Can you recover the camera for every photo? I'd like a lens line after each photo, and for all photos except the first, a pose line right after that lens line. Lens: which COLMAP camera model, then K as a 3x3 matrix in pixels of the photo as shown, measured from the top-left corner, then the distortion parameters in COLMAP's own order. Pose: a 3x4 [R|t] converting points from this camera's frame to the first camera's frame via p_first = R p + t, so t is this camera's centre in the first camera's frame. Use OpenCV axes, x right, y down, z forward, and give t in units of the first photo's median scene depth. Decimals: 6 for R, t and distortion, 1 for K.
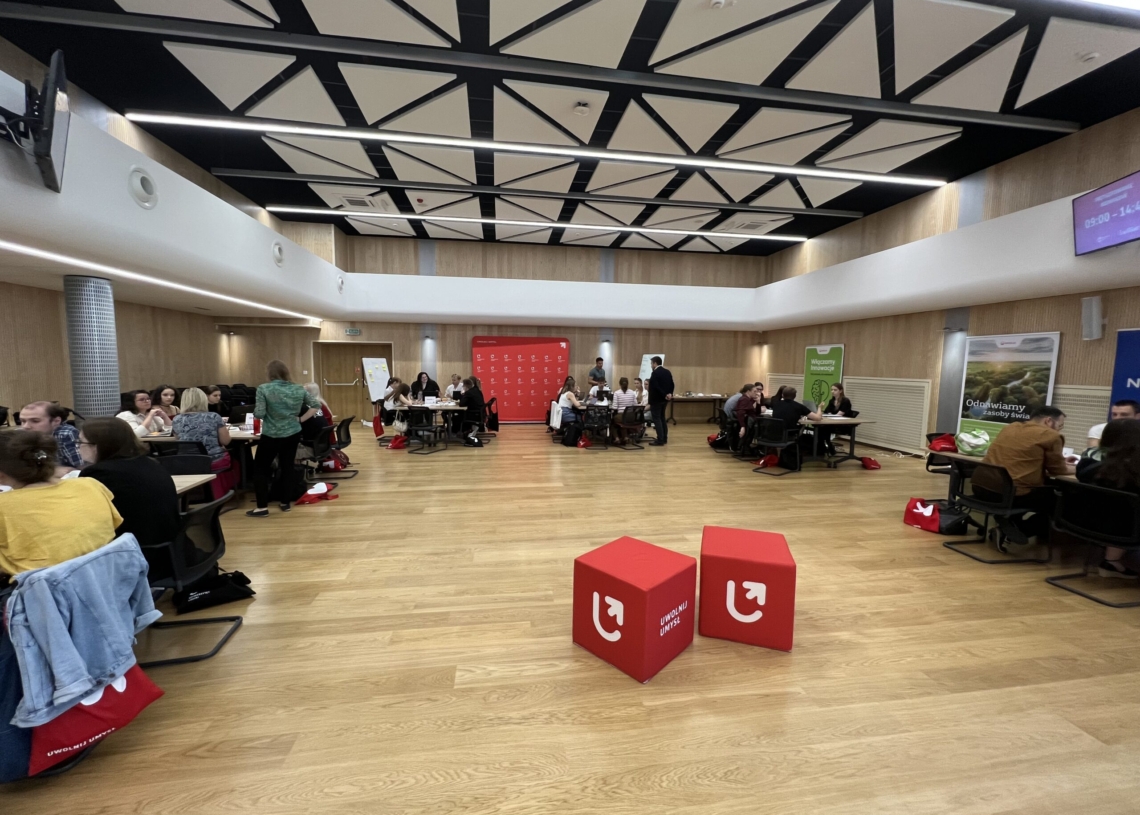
lens RADIAL K [[461.3, 0, 570.0], [0, 461.3, 407.5], [0, 0, 1]] dist [0.000588, 0.000071]
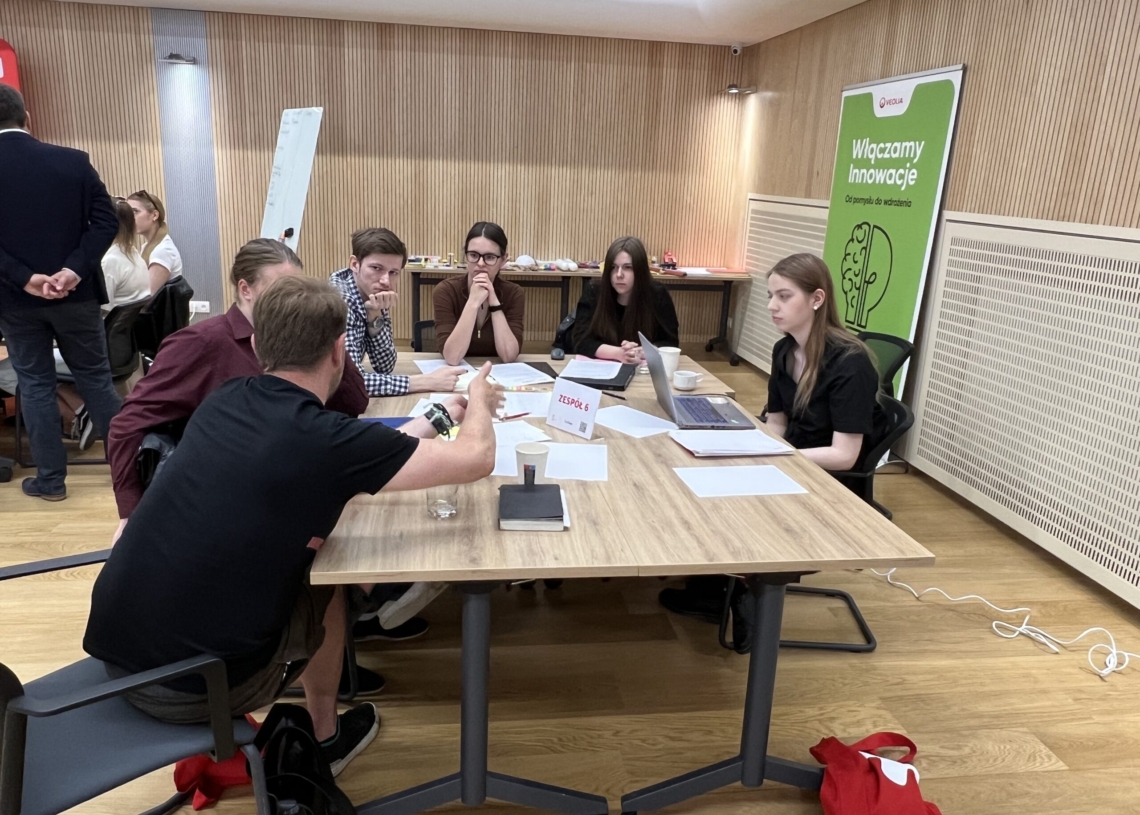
lens RADIAL K [[843.1, 0, 570.0], [0, 843.1, 407.5], [0, 0, 1]] dist [0.005341, -0.001637]
pose [[0.999561, 0.029586, 0.001418, 0.239824], [-0.029359, 0.983262, 0.179814, -0.024700], [0.003926, -0.179777, 0.983700, 0.332689]]
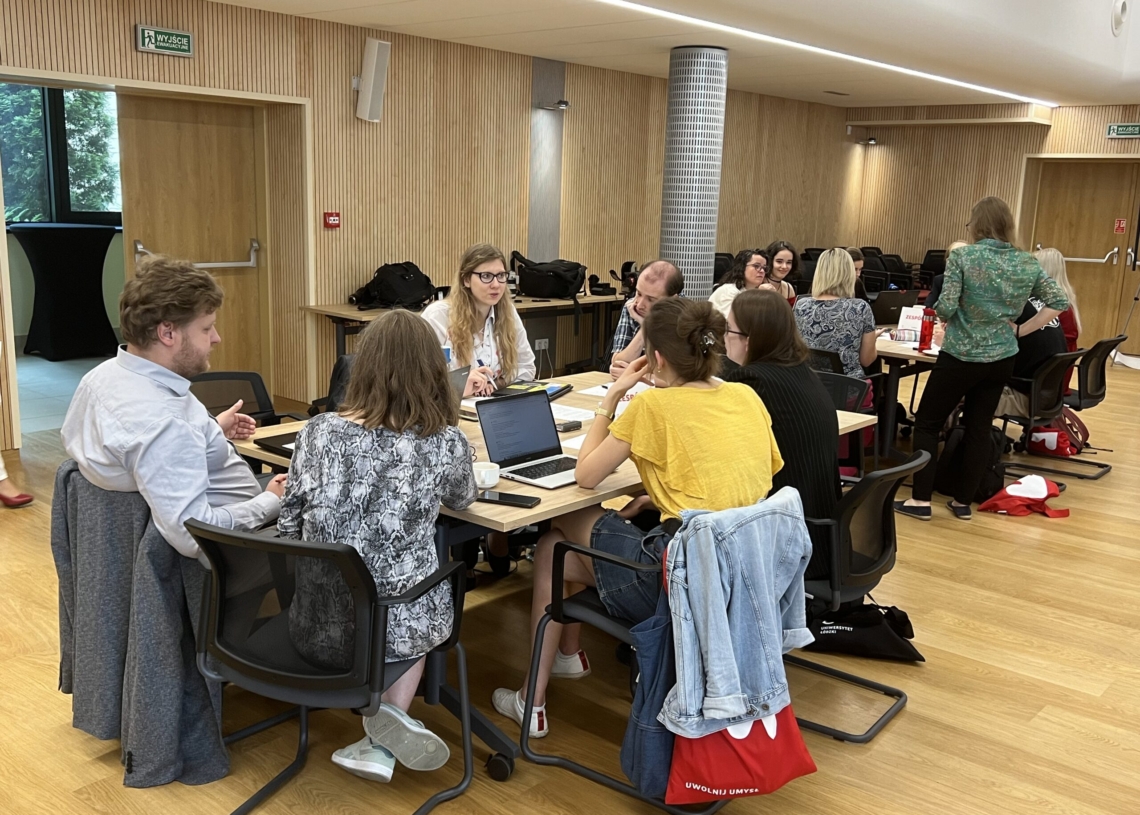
lens RADIAL K [[1096.8, 0, 570.0], [0, 1096.8, 407.5], [0, 0, 1]] dist [0.166223, -0.416447]
pose [[0.647292, 0.157503, -0.745792, -0.083352], [-0.097698, 0.987492, 0.123753, 0.018766], [0.755955, -0.007242, 0.654583, -0.122625]]
